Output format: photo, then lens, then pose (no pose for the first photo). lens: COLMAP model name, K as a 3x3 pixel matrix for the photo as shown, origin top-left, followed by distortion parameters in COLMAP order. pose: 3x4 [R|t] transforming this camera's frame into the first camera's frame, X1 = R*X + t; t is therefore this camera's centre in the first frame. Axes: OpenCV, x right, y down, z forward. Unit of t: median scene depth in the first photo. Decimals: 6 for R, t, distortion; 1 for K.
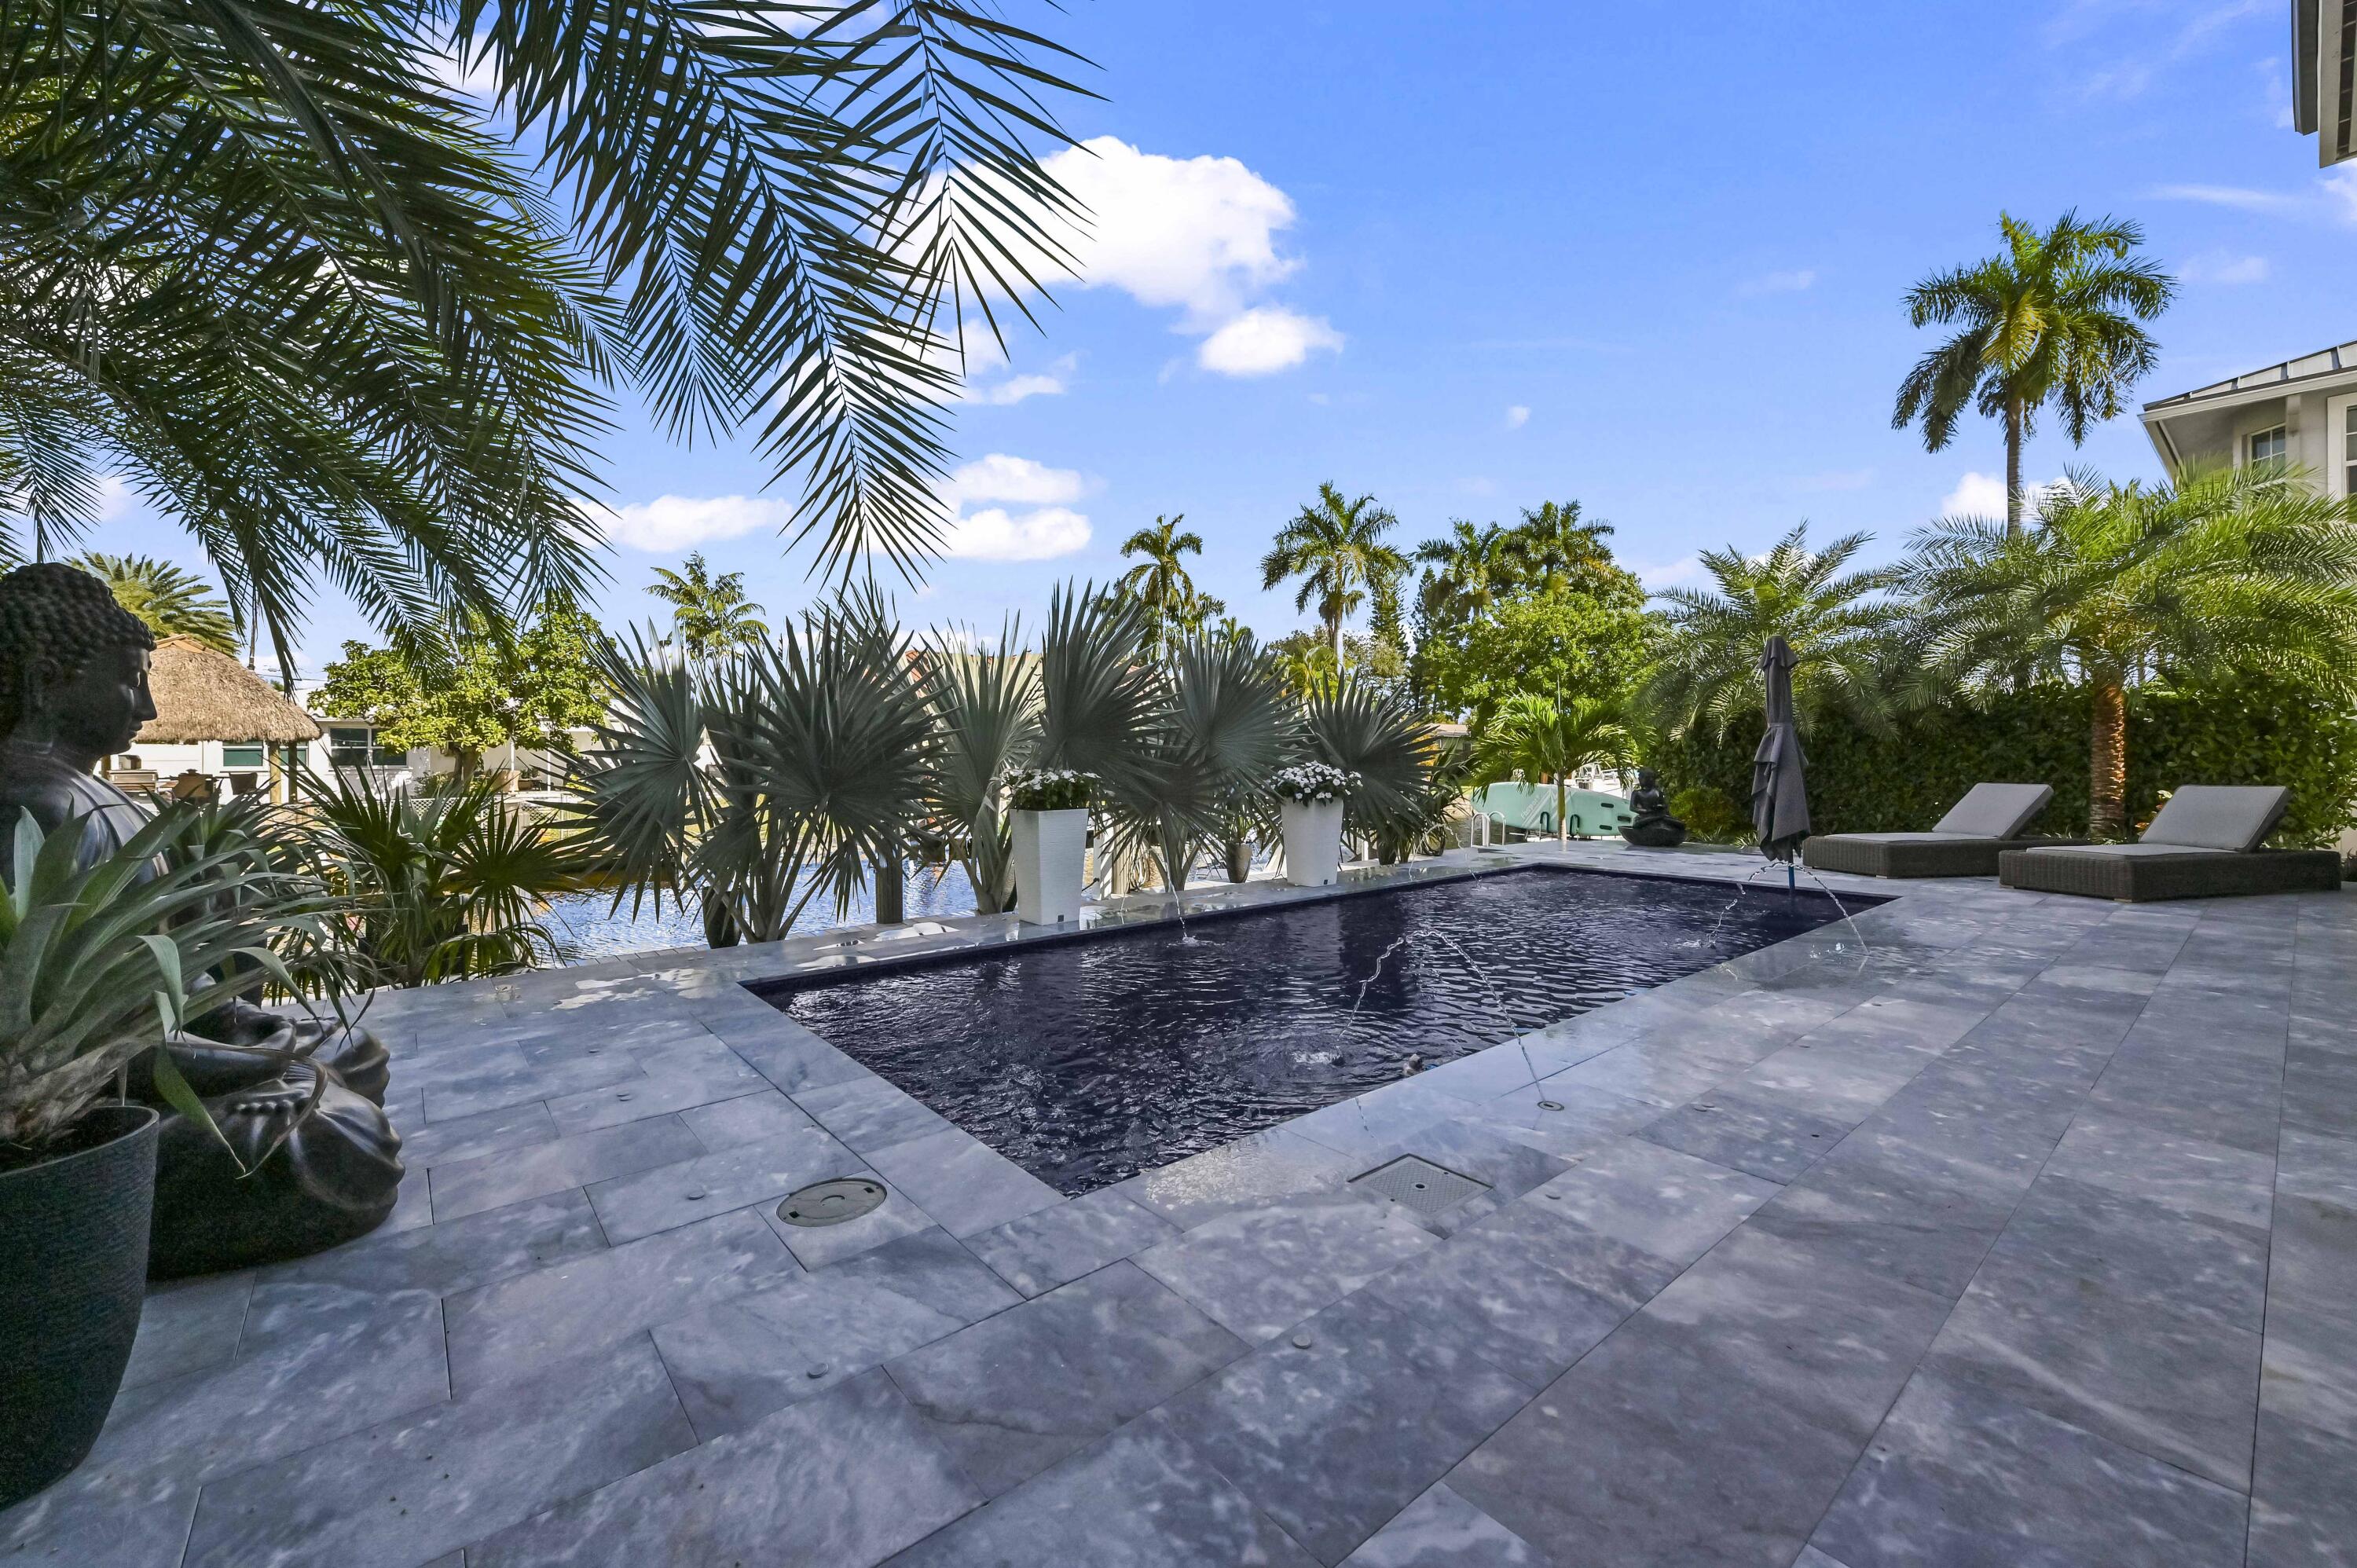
lens RADIAL K [[945.6, 0, 1194.1], [0, 945.6, 743.4], [0, 0, 1]] dist [0.003446, -0.000357]
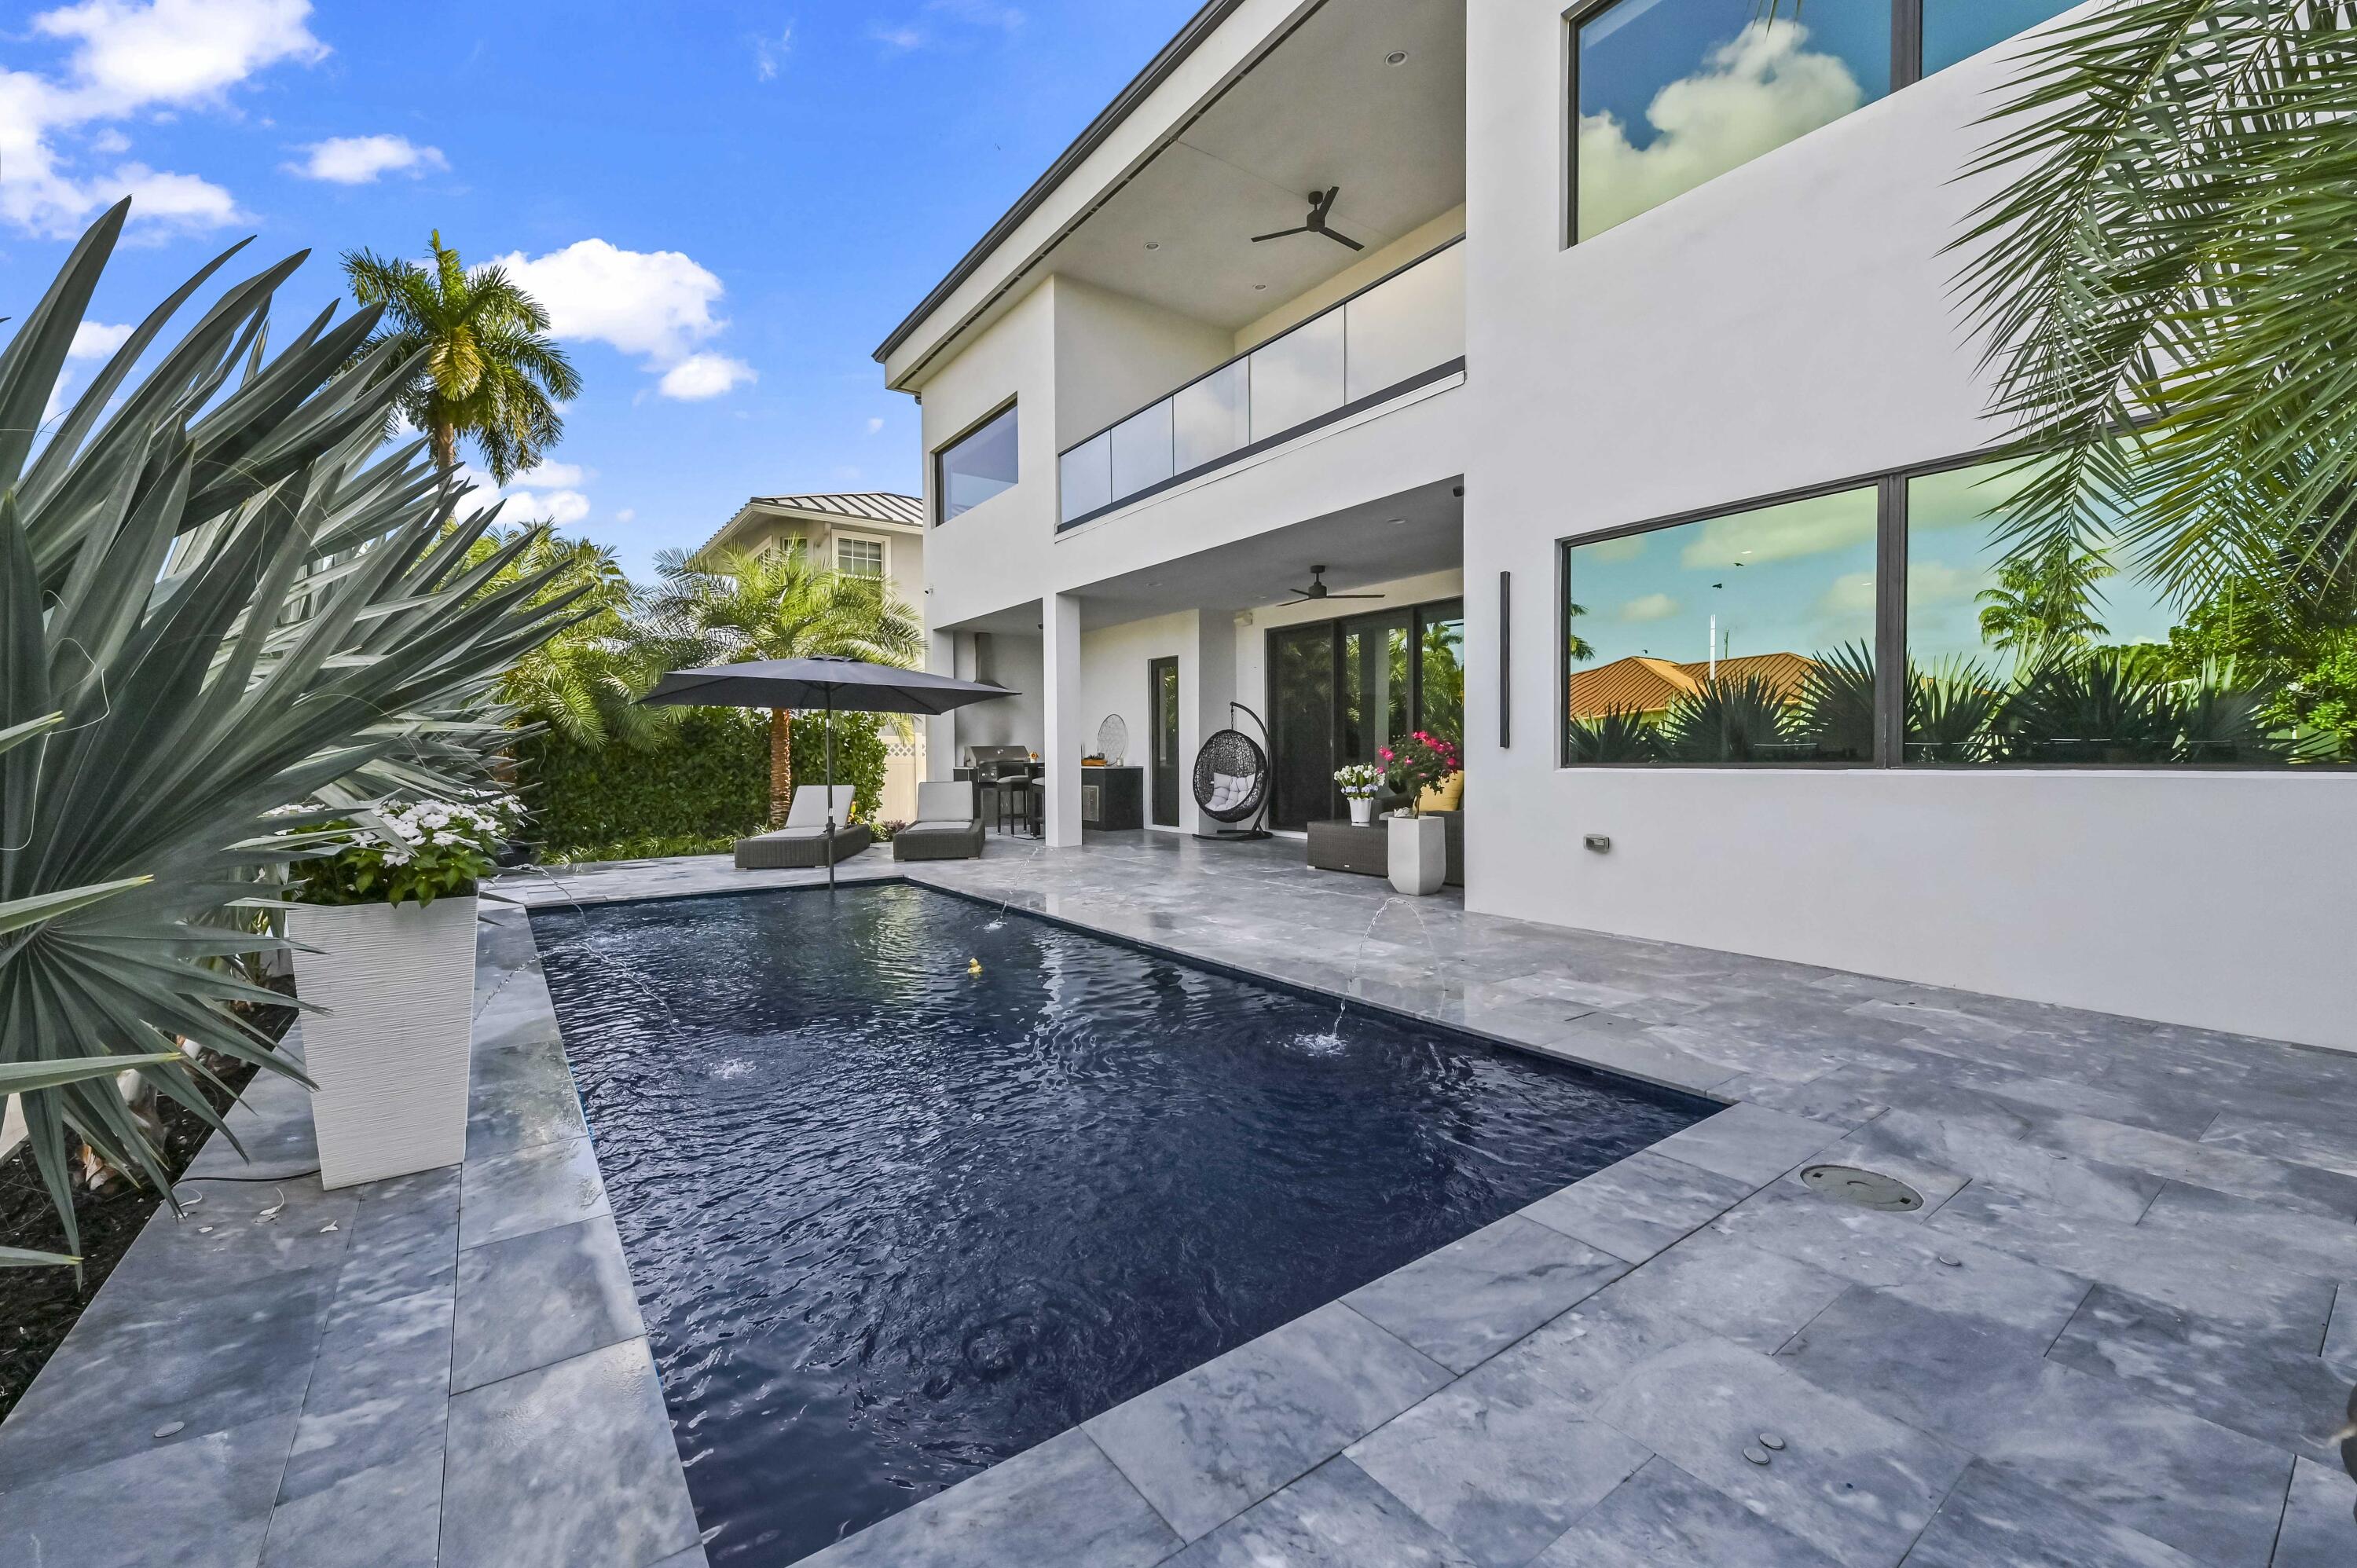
lens RADIAL K [[945.6, 0, 1175.6], [0, 945.6, 772.1], [0, 0, 1]] dist [0.003446, -0.000357]
pose [[0.072109, -0.014149, 0.997296, -0.125937], [-0.003335, 0.999890, 0.014426, 0.001644], [-0.997391, -0.004367, 0.072054, 0.144296]]
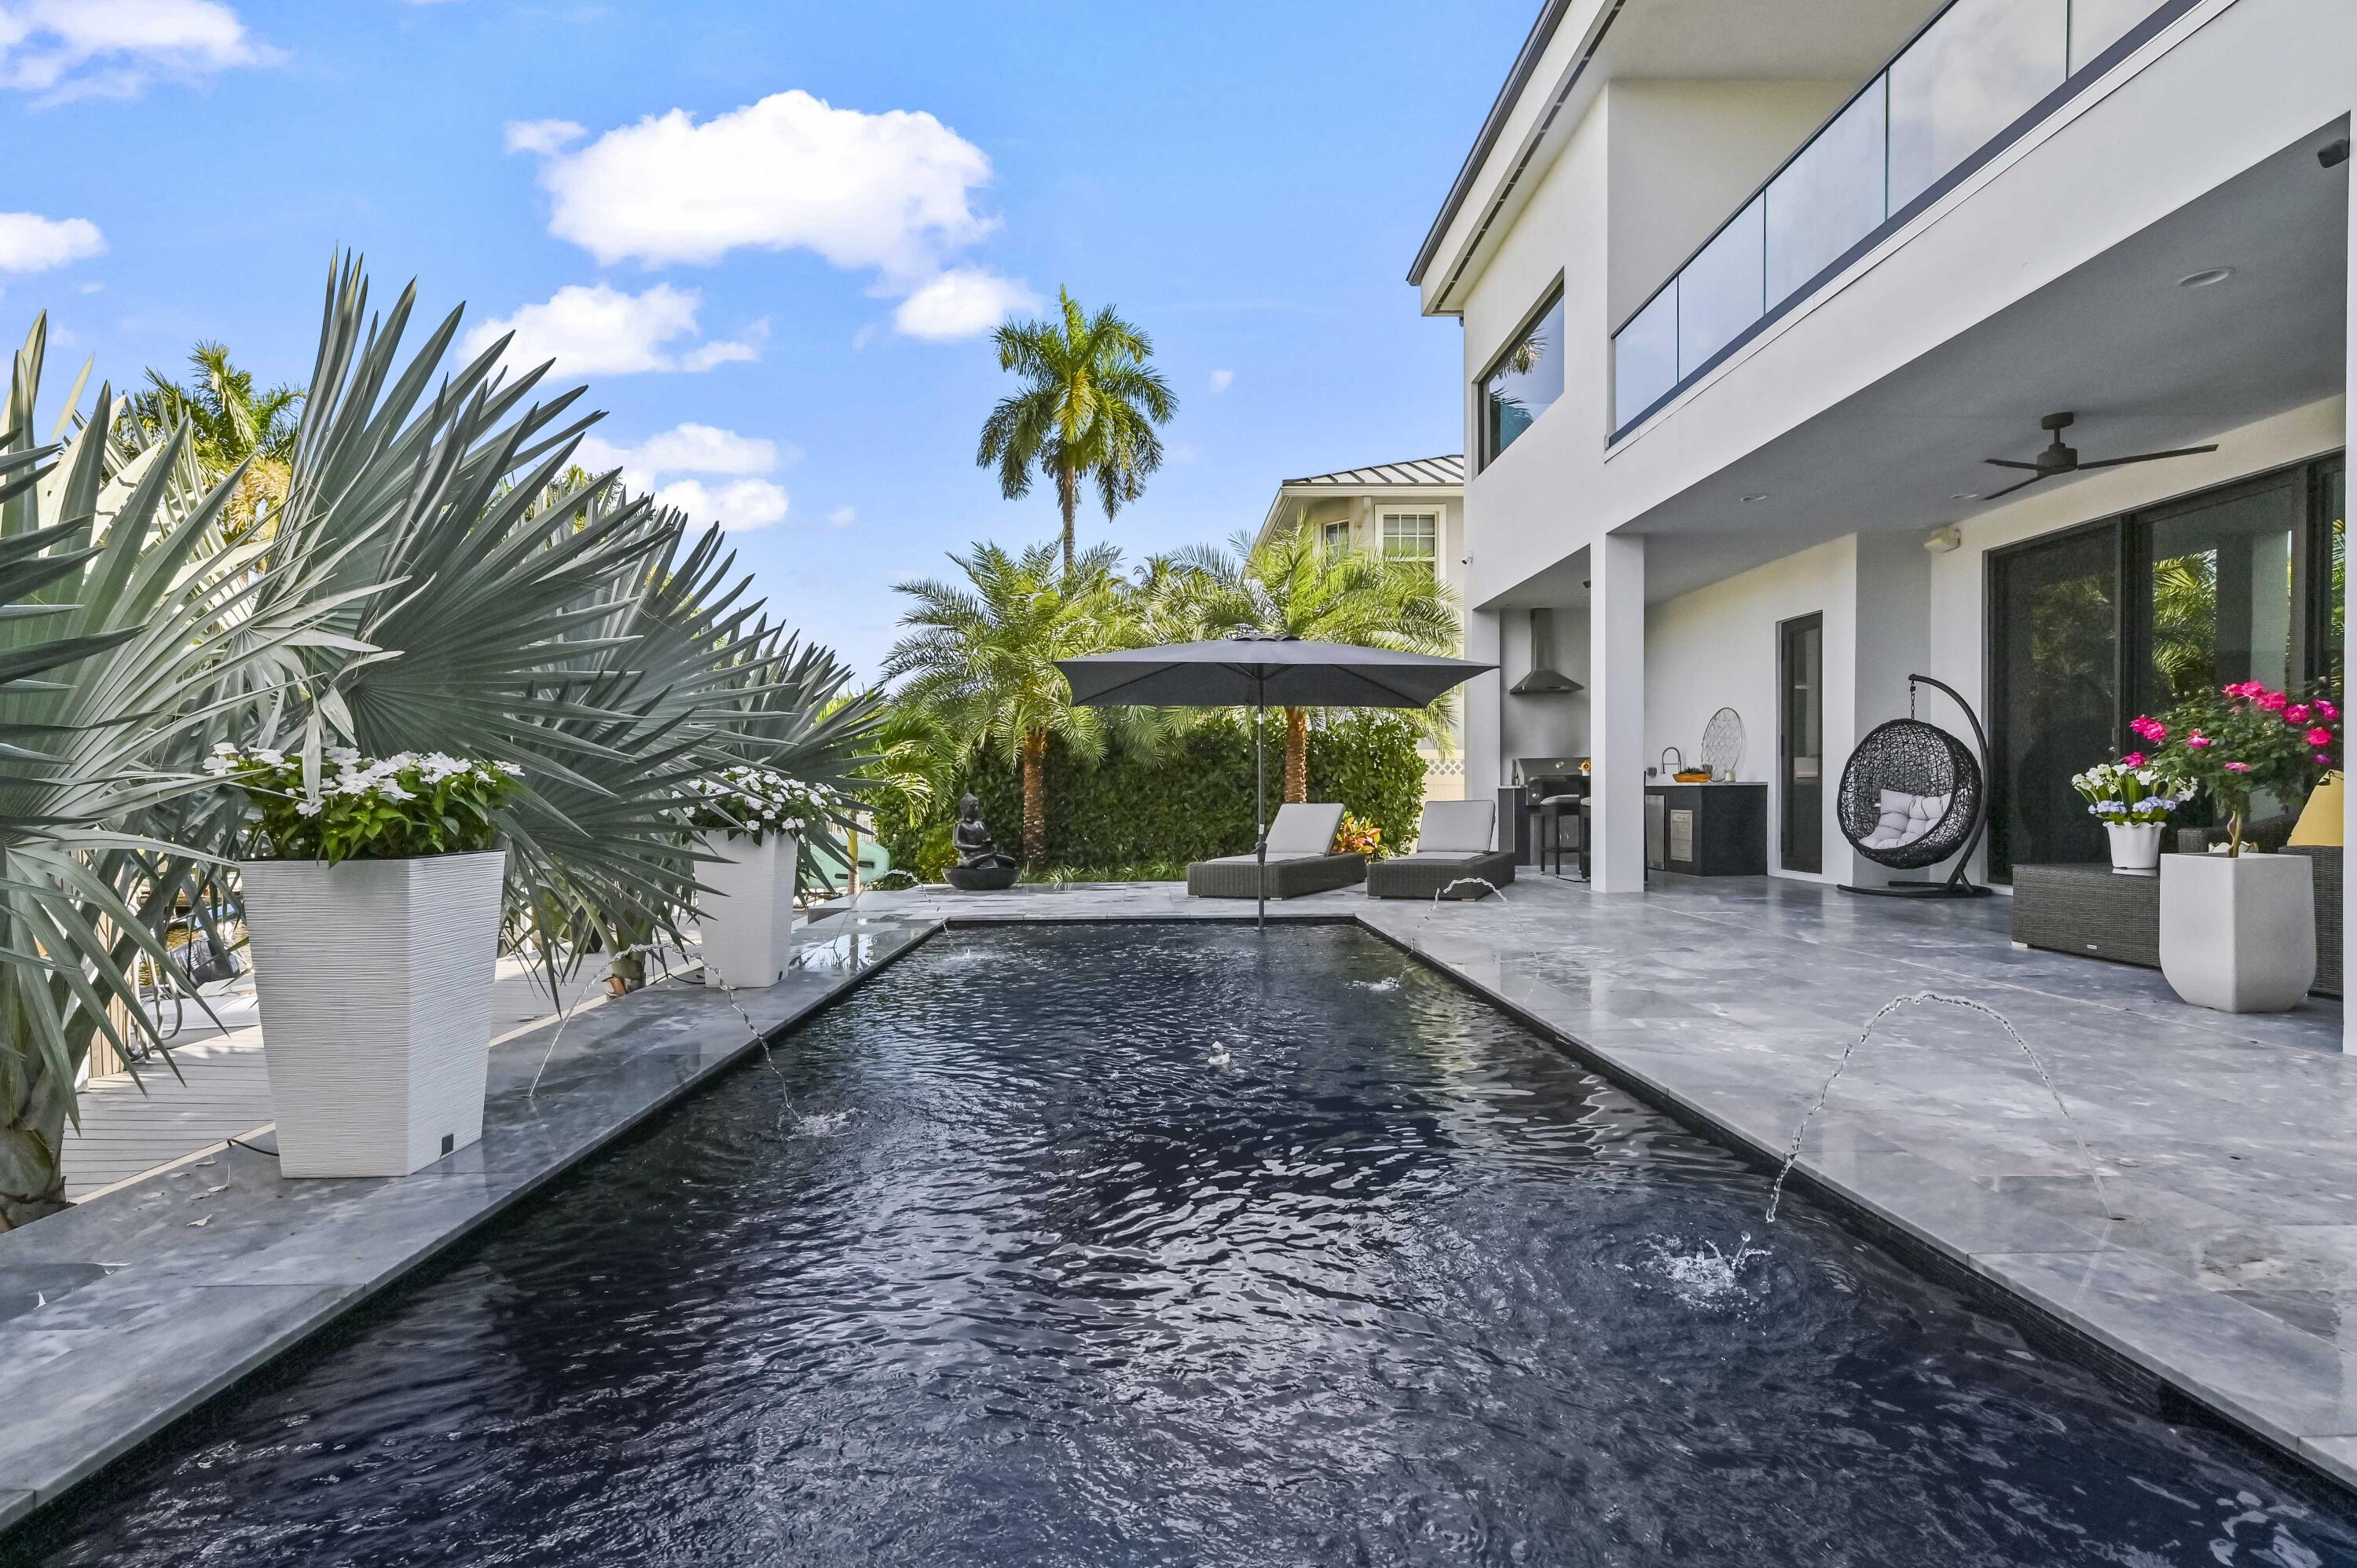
lens RADIAL K [[1121.2, 0, 1176.1], [0, 1121.2, 808.1], [0, 0, 1]] dist [0.004864, 0.000459]
pose [[0.624495, -0.009934, 0.780966, -0.069144], [-0.002903, 0.999883, 0.015040, 0.009822], [-0.781024, -0.011660, 0.624393, 0.111771]]
